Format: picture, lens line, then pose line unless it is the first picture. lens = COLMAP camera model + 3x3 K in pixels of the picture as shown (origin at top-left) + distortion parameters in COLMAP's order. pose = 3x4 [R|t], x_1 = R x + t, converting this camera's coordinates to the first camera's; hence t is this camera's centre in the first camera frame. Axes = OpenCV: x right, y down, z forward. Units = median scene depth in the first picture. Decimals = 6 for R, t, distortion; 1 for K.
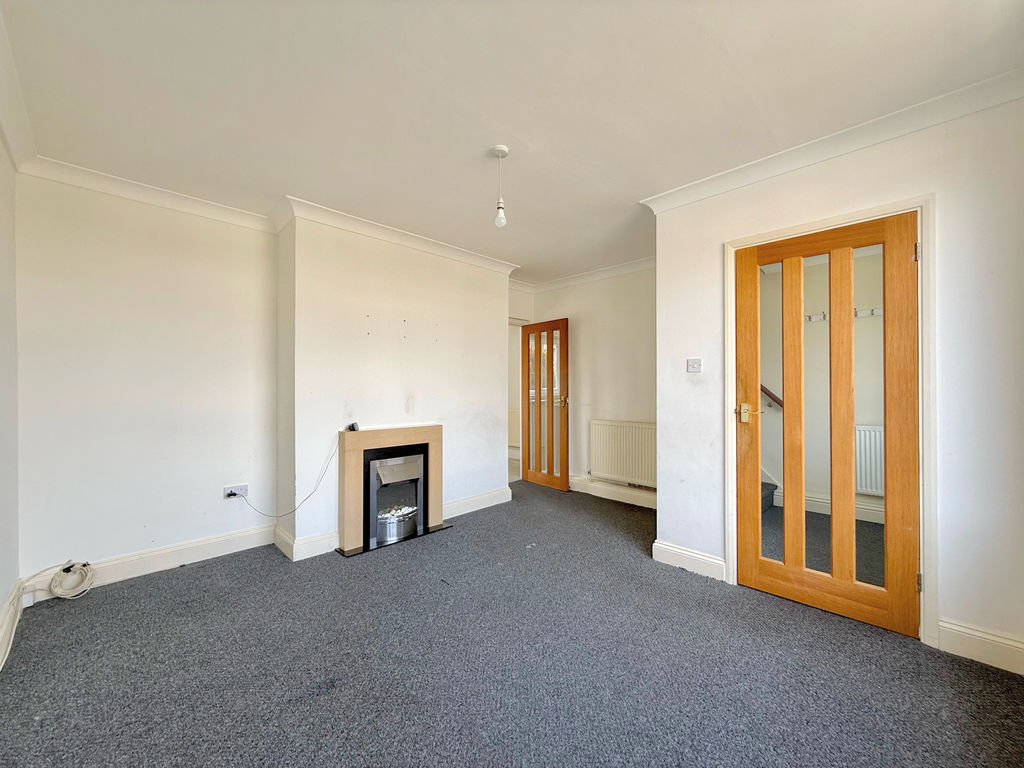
lens RADIAL K [[409.7, 0, 512.0], [0, 409.7, 384.0], [0, 0, 1]] dist [0.000354, -0.000659]
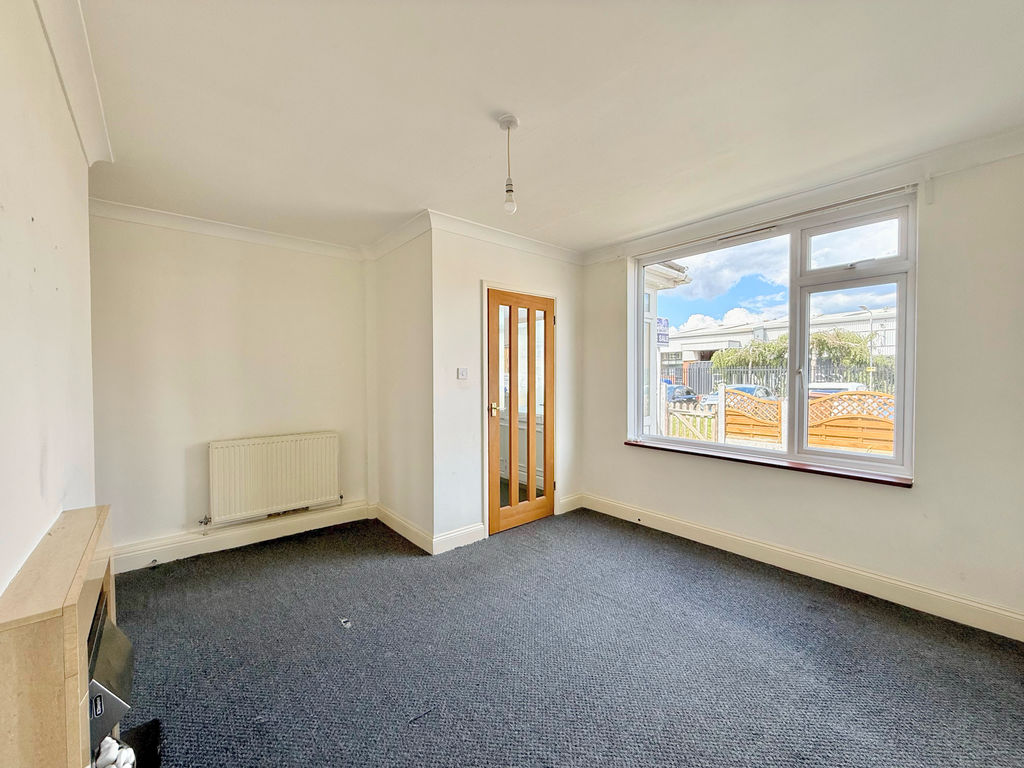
lens RADIAL K [[409.7, 0, 512.0], [0, 409.7, 384.0], [0, 0, 1]] dist [0.000354, -0.000659]
pose [[0.079463, -0.019802, 0.996641, -0.782932], [-0.004157, 0.999787, 0.020196, -0.042718], [-0.996829, -0.005748, 0.079364, 0.817322]]
